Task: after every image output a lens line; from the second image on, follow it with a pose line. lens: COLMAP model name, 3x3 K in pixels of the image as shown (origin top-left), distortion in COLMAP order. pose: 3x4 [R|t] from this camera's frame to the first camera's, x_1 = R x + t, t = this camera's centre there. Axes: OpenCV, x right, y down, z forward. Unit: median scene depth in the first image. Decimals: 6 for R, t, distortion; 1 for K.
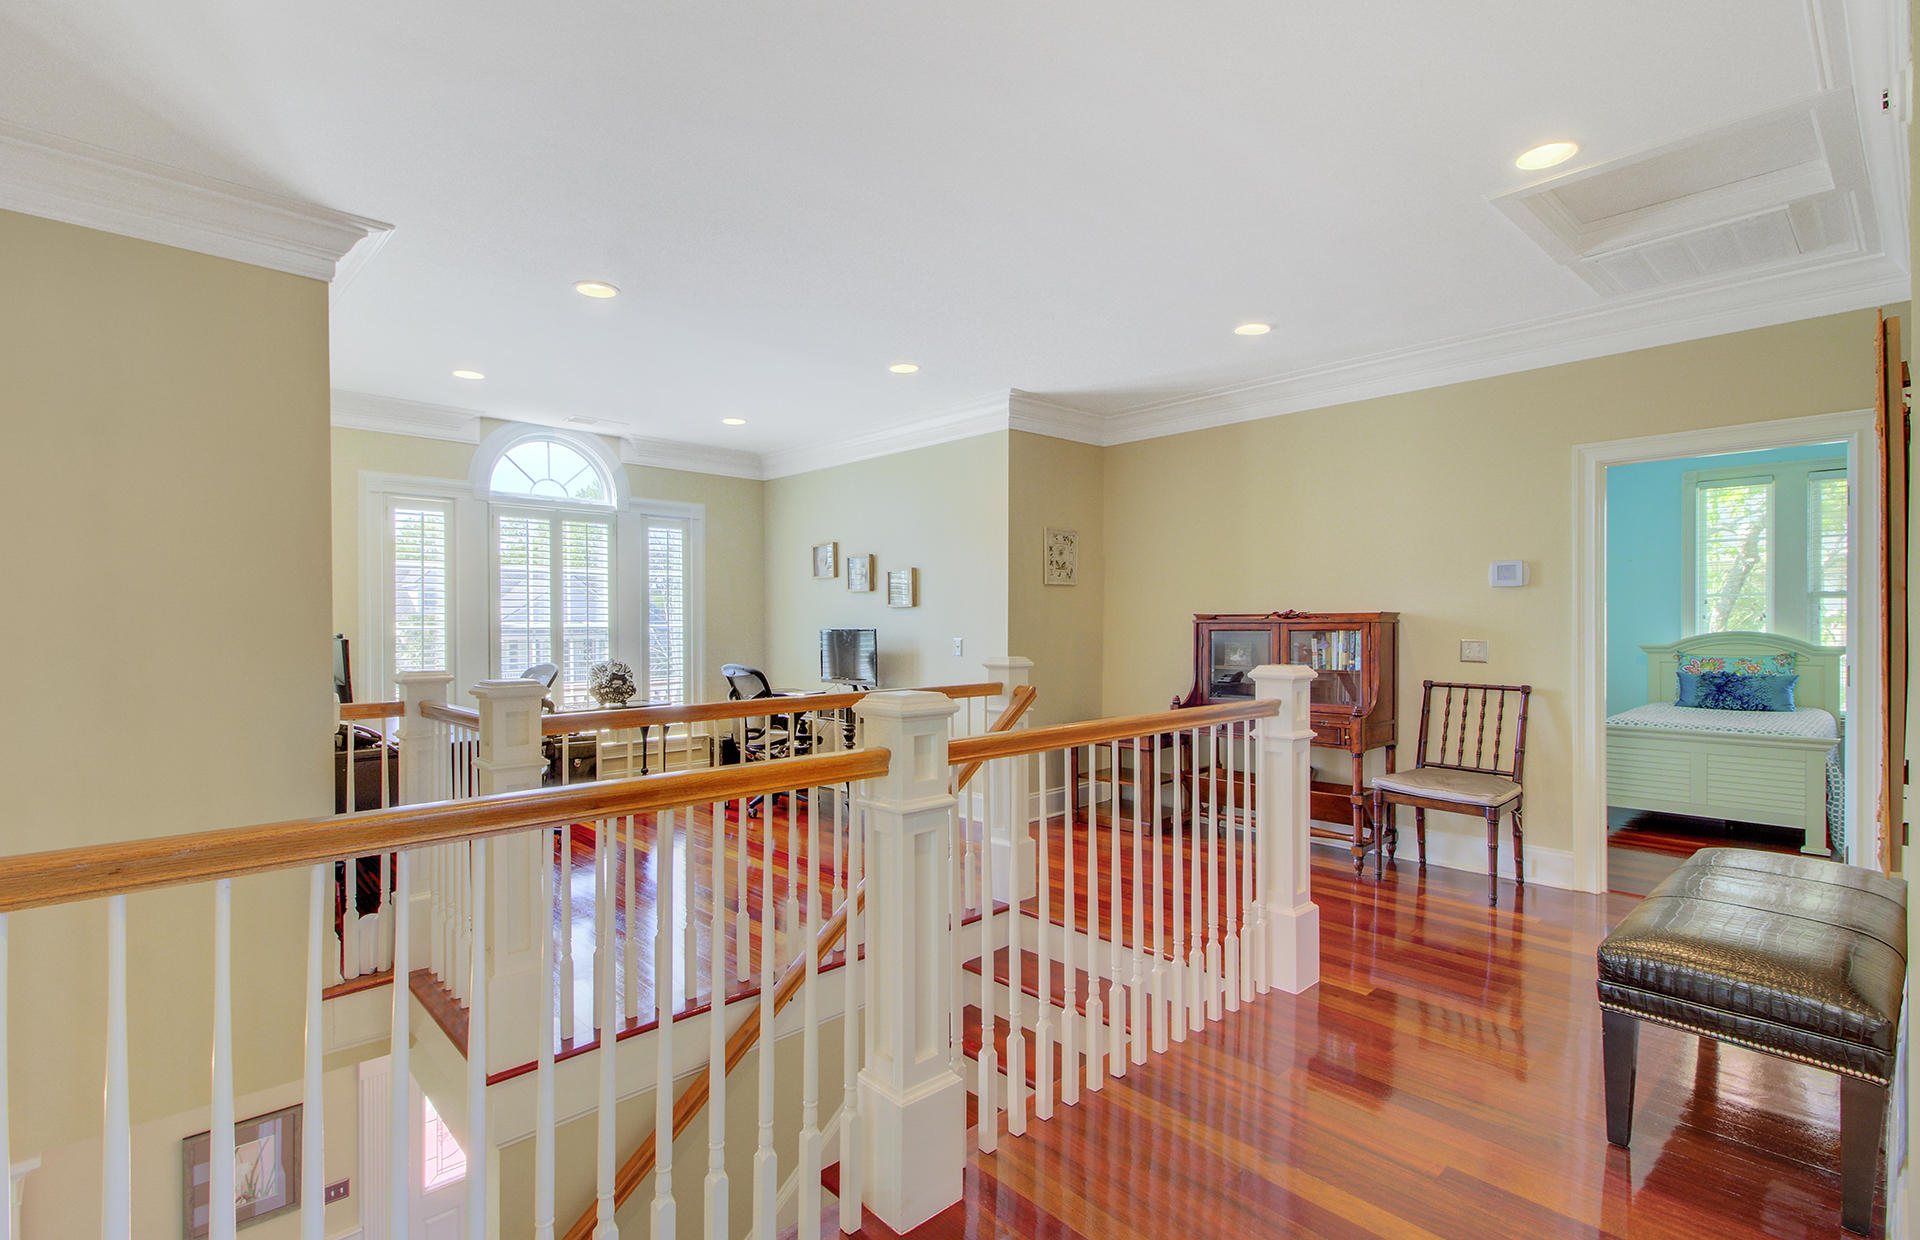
lens RADIAL K [[884.5, 0, 943.4], [0, 884.5, 623.0], [0, 0, 1]] dist [0.004114, -0.000867]
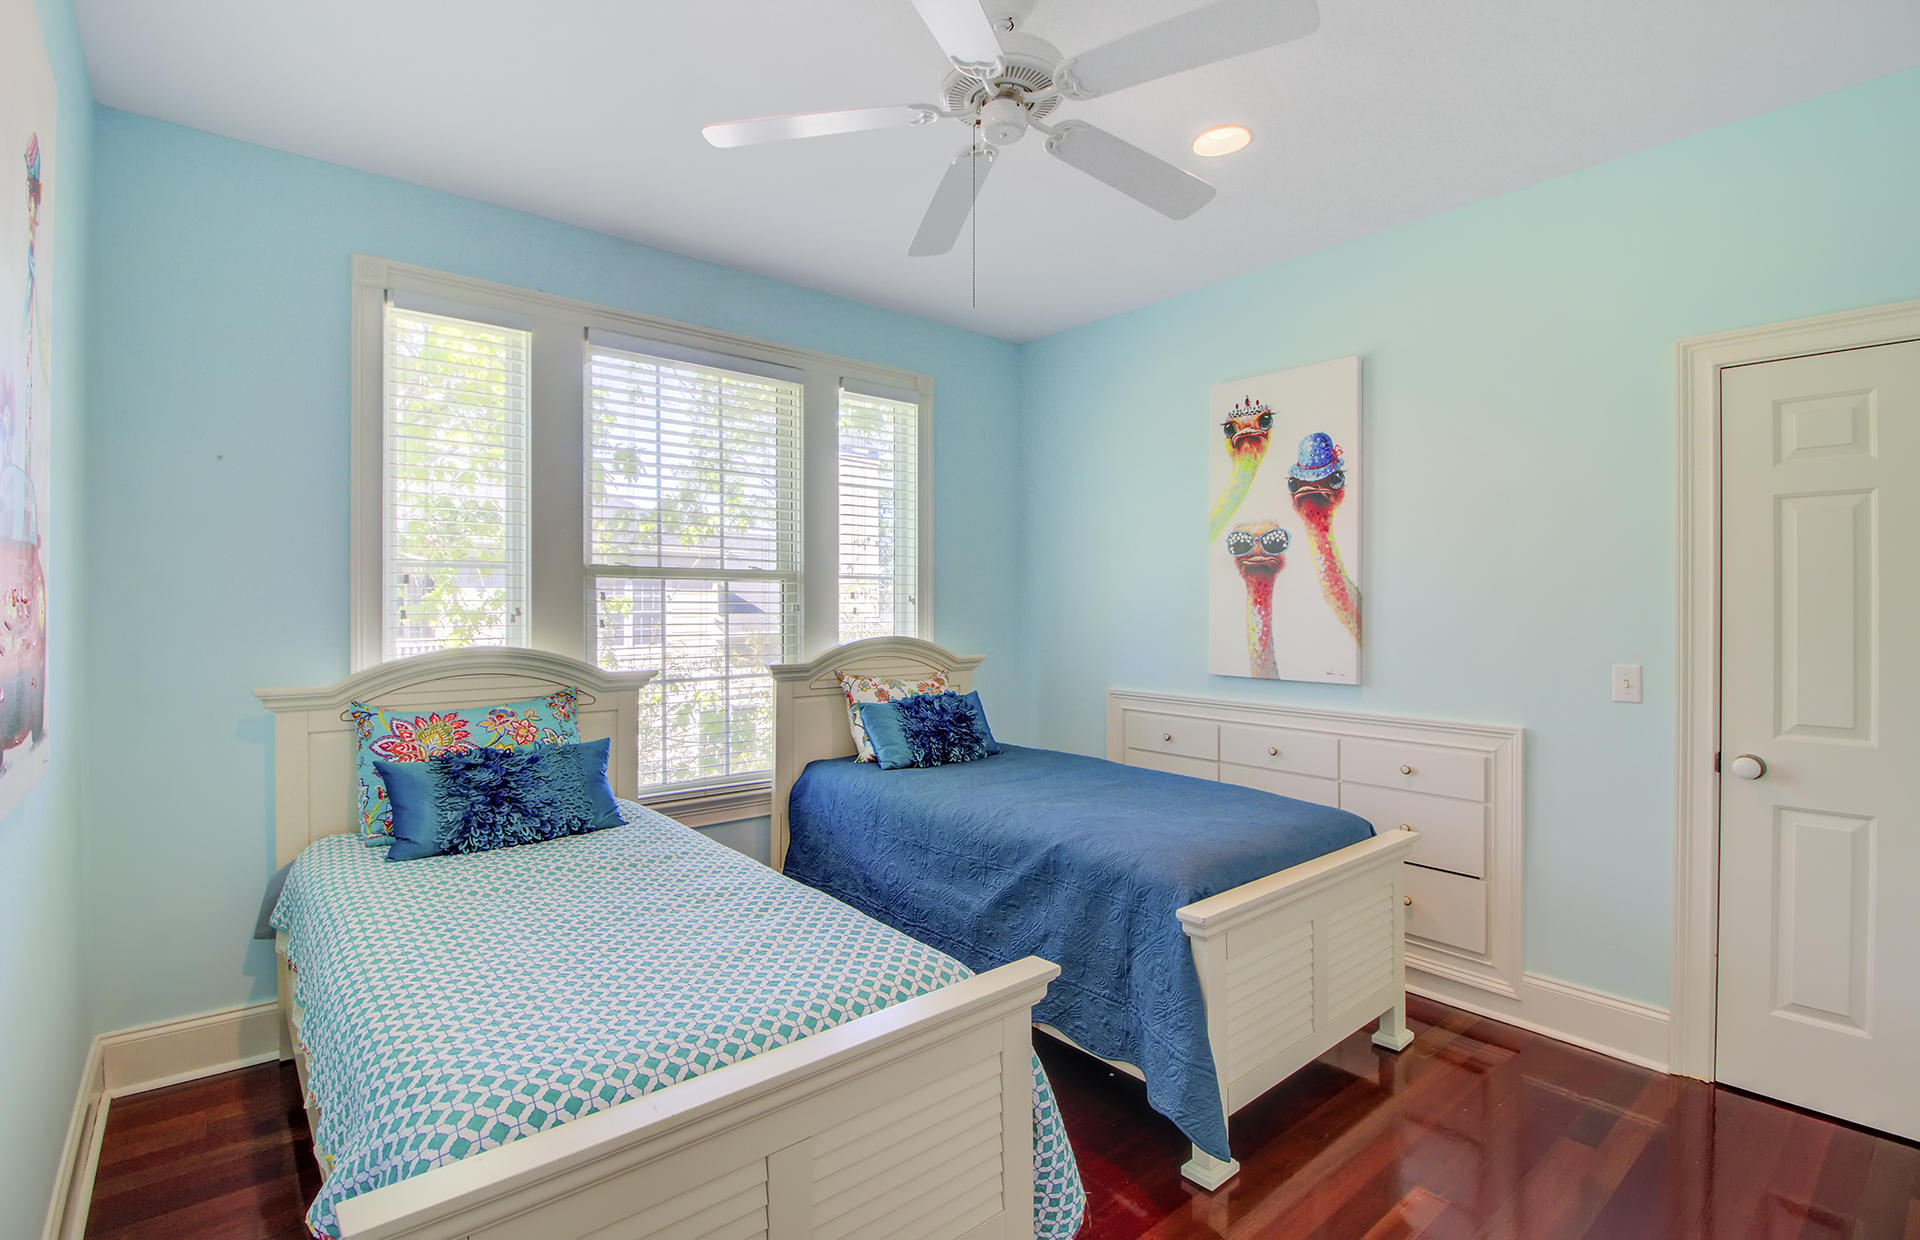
lens RADIAL K [[884.5, 0, 959.2], [0, 884.5, 610.7], [0, 0, 1]] dist [0.004114, -0.000867]
pose [[0.052082, -0.006331, 0.998623, 0.474086], [0.004298, 0.999972, 0.006116, -0.011691], [-0.998634, 0.003974, 0.052107, 0.751140]]
